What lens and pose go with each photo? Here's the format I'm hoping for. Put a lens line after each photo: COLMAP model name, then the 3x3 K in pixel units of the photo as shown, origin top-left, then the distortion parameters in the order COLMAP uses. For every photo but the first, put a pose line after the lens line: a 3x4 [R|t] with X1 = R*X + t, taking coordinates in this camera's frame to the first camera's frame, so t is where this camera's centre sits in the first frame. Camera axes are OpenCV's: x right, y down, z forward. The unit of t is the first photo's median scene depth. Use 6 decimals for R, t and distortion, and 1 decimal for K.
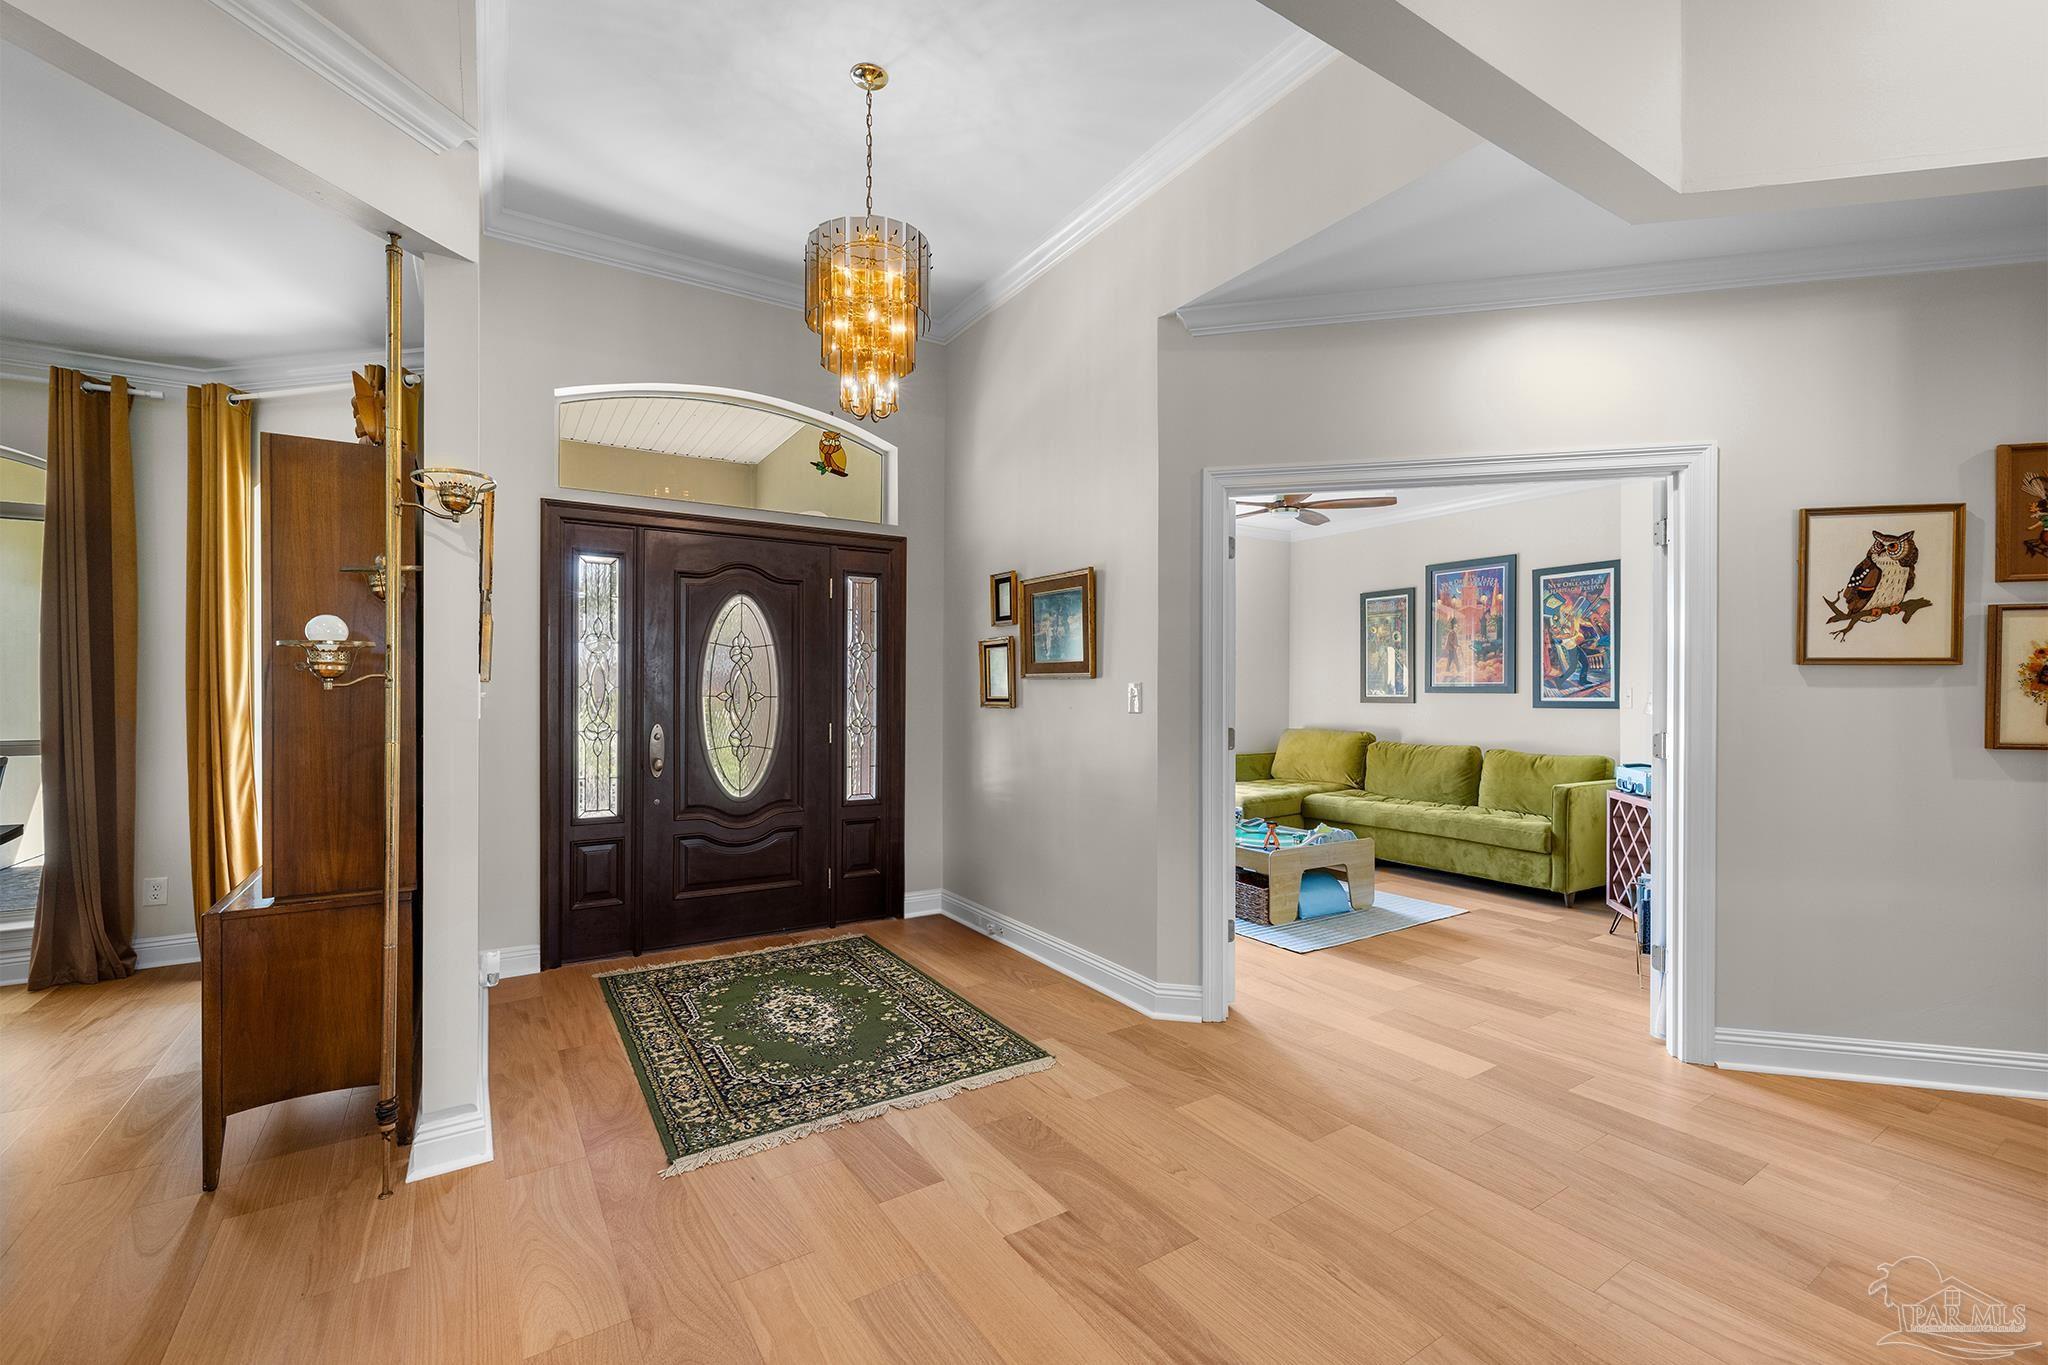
lens RADIAL K [[862.9, 0, 1022.1], [0, 862.9, 691.9], [0, 0, 1]] dist [0.003418, 0.000297]
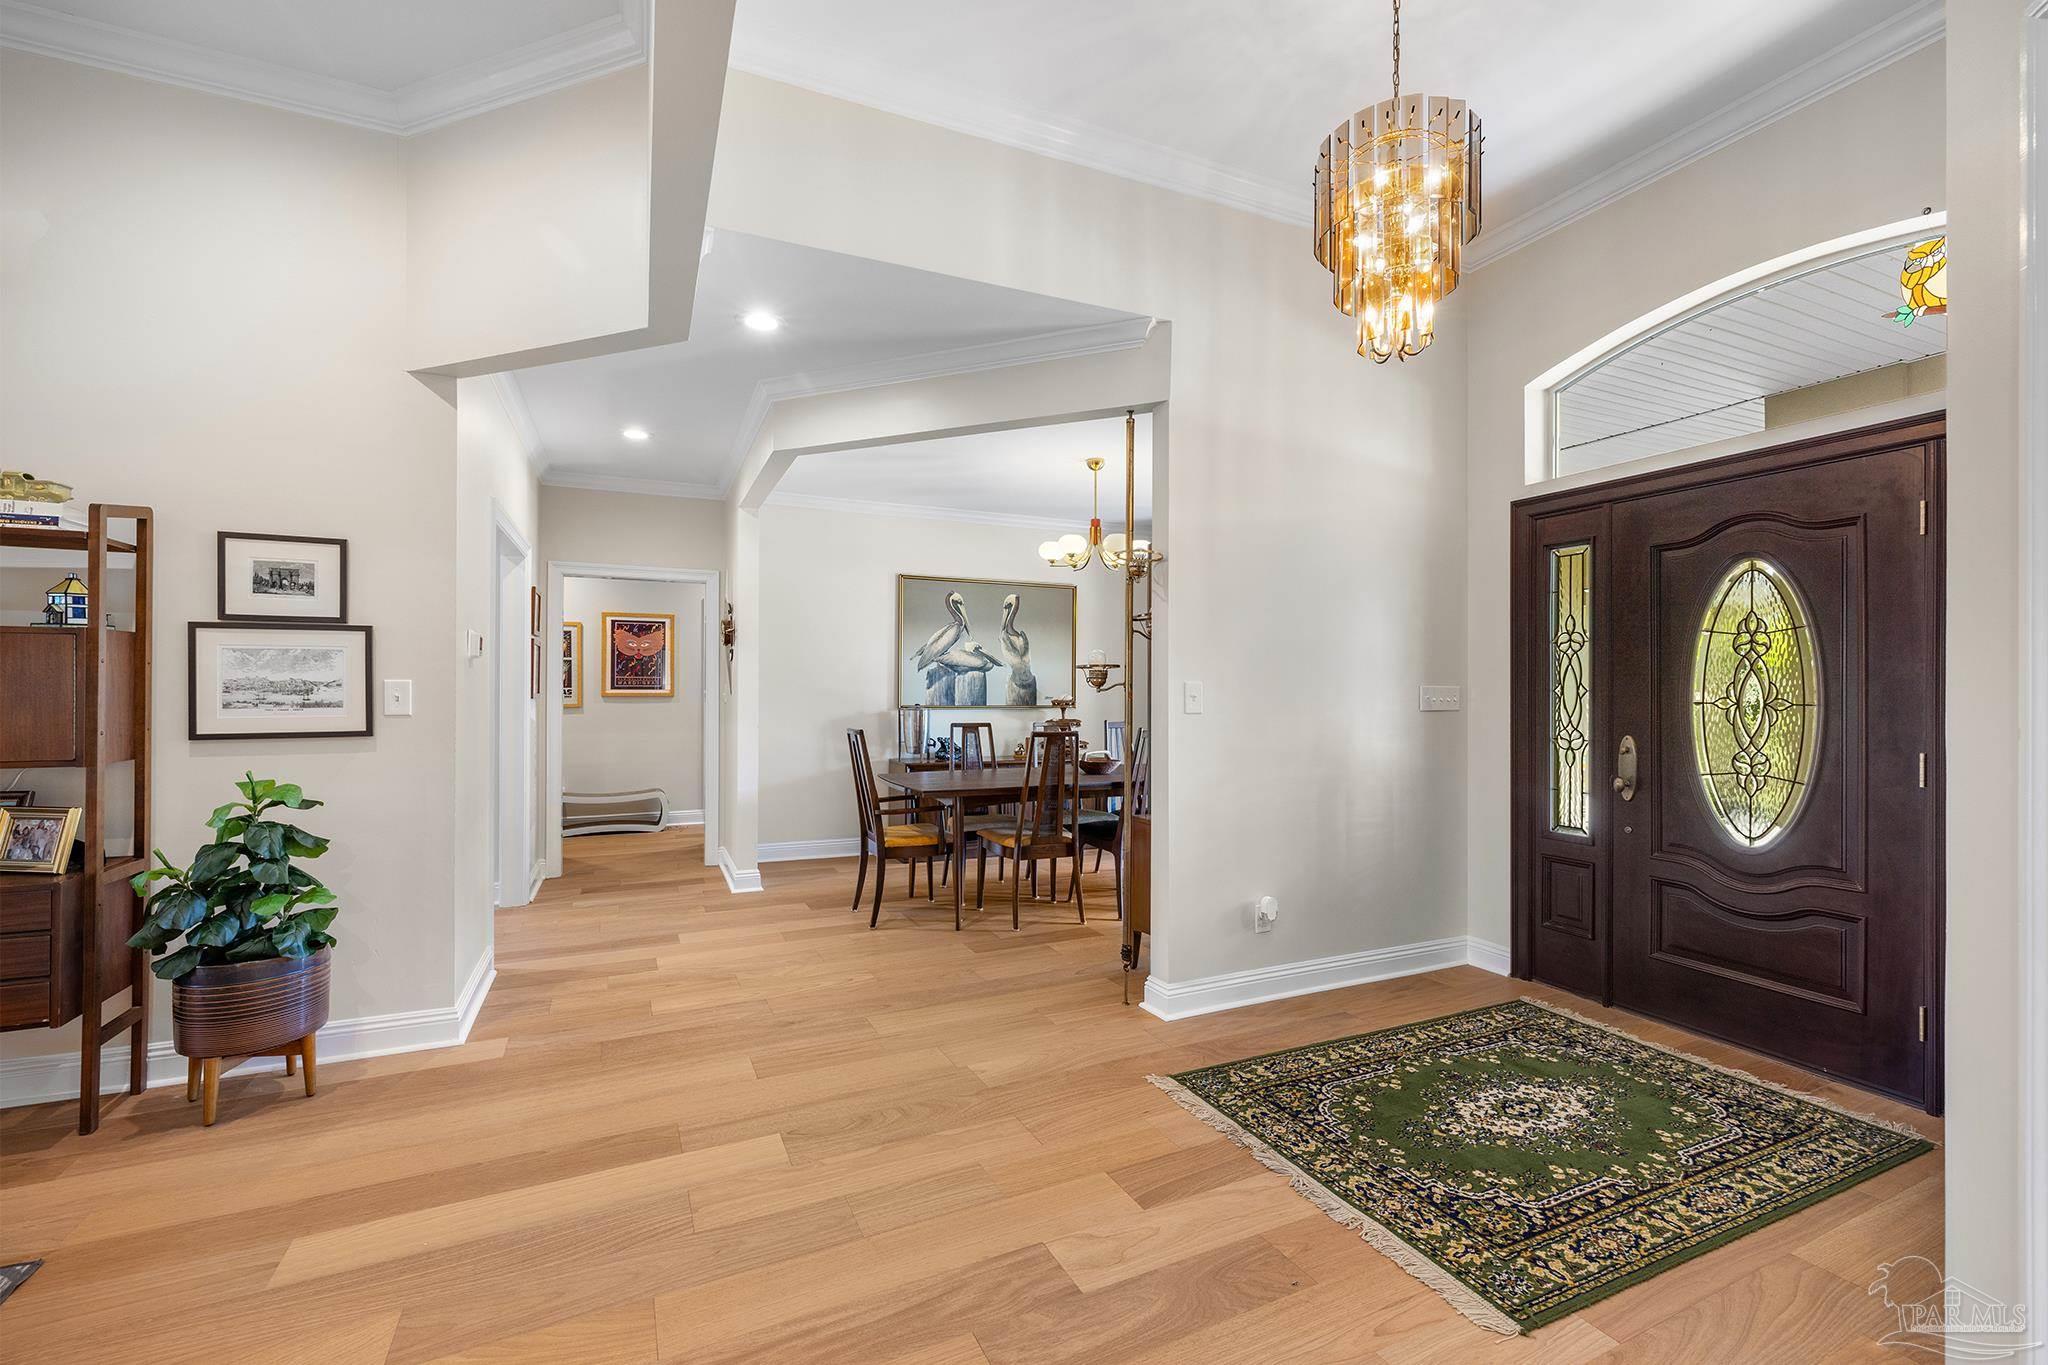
lens RADIAL K [[862.9, 0, 1028.5], [0, 862.9, 687.6], [0, 0, 1]] dist [0.003418, 0.000297]
pose [[-0.129851, -0.006538, -0.991512, 0.563488], [-0.004941, 0.999970, -0.005946, -0.000856], [0.991521, 0.004127, -0.129880, 0.644471]]
